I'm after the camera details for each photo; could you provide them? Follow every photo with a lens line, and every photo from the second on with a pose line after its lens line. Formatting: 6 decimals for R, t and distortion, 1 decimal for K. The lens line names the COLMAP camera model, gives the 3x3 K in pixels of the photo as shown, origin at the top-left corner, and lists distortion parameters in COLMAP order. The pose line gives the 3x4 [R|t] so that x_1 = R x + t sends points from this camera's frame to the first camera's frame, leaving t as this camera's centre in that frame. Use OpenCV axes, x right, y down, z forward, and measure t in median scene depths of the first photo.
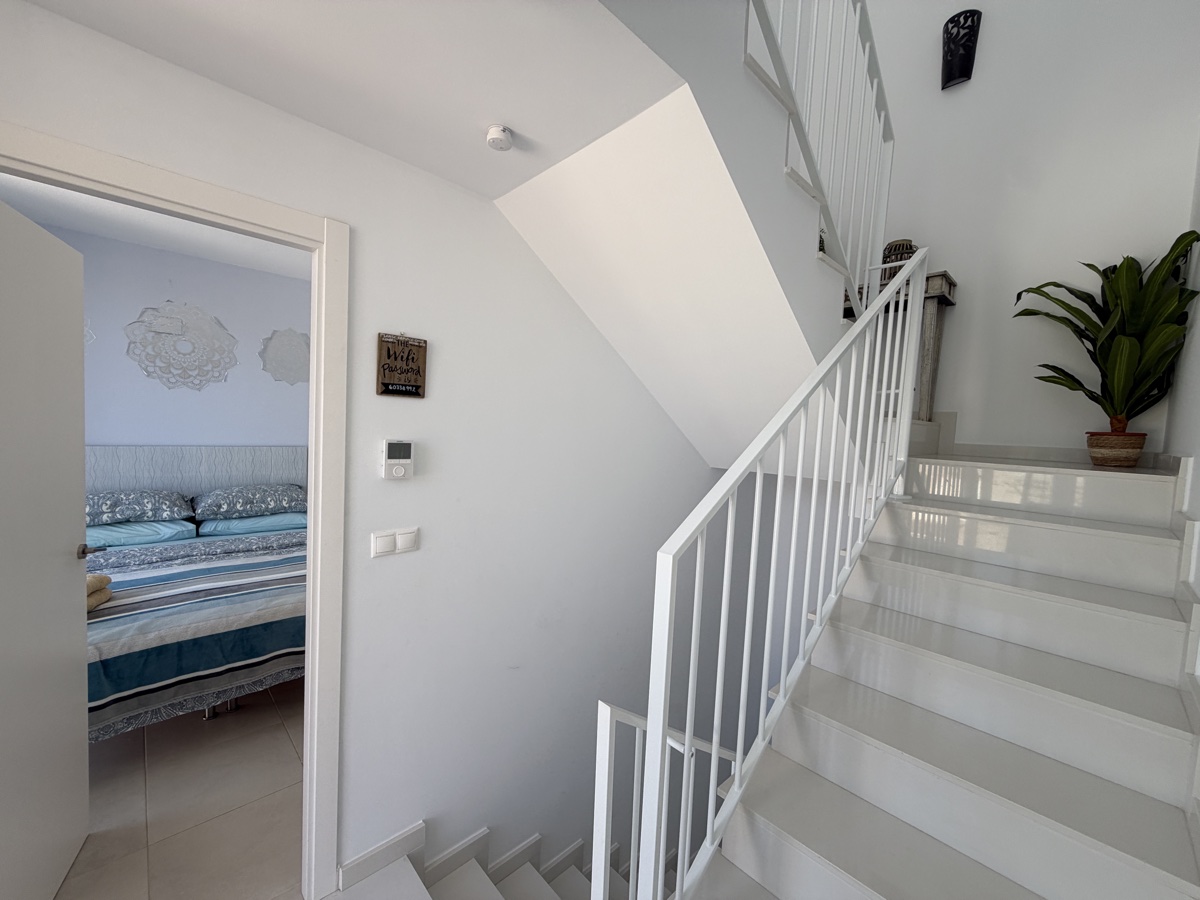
lens RADIAL K [[478.4, 0, 598.0], [0, 478.4, 451.1], [0, 0, 1]] dist [0.001038, -0.000208]
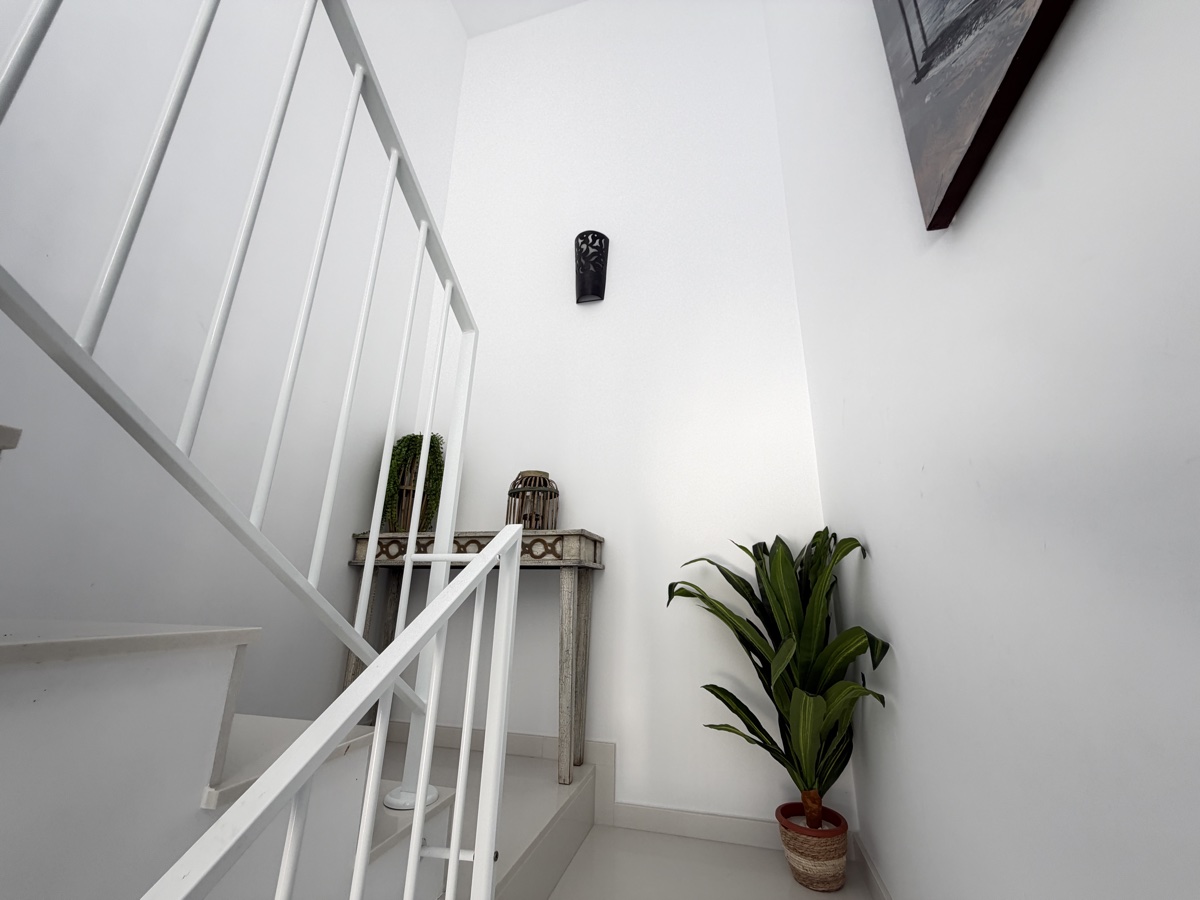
lens RADIAL K [[478.4, 0, 598.0], [0, 478.4, 451.1], [0, 0, 1]] dist [0.001038, -0.000208]
pose [[0.859417, 0.115805, 0.497988, 0.383644], [0.052291, 0.948994, -0.310927, -0.261059], [-0.508595, 0.293257, 0.809526, 0.401335]]
